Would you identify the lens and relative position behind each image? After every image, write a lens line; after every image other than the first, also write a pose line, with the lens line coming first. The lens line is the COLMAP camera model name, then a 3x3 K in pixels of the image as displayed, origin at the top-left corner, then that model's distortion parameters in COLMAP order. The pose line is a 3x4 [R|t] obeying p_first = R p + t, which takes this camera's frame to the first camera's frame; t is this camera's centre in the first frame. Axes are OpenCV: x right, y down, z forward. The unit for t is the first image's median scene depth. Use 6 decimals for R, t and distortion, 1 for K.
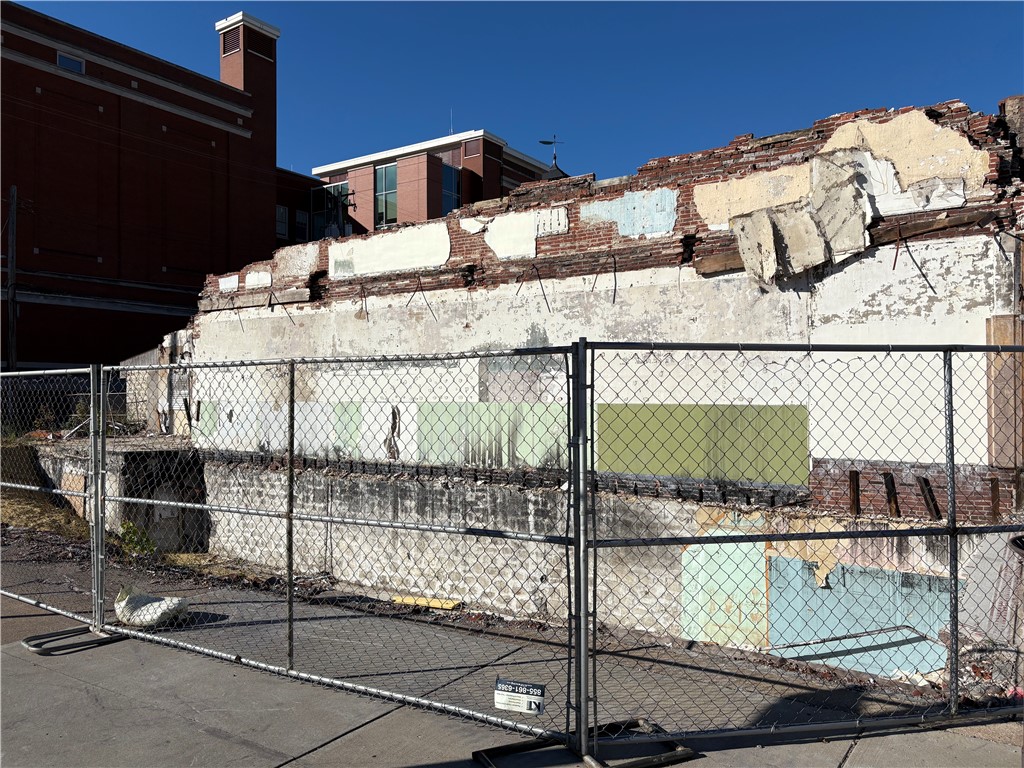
lens RADIAL K [[765.3, 0, 510.8], [0, 765.3, 380.3], [0, 0, 1]] dist [0.099378, -0.136989]
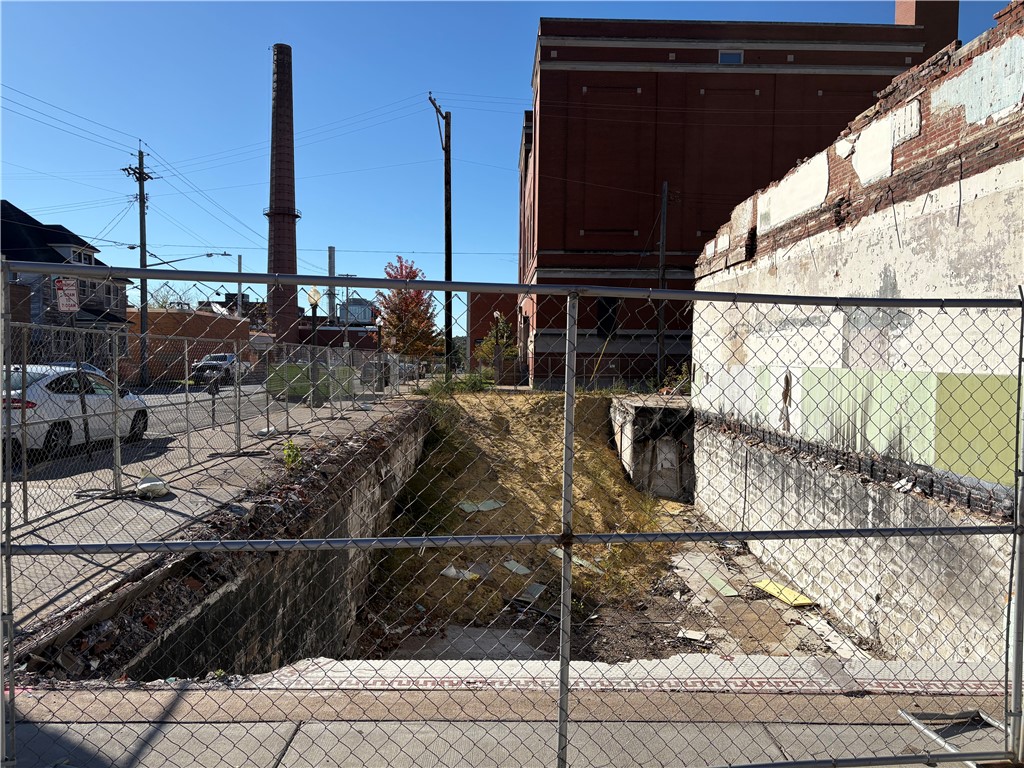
lens RADIAL K [[768.6, 0, 512.0], [0, 768.6, 384.0], [0, 0, 1]] dist [0.047520, -0.060440]
pose [[0.572980, 0.036386, -0.818761, 0.468754], [0.004382, 0.998864, 0.047456, 0.005526], [0.819558, -0.030779, 0.572169, 0.269831]]
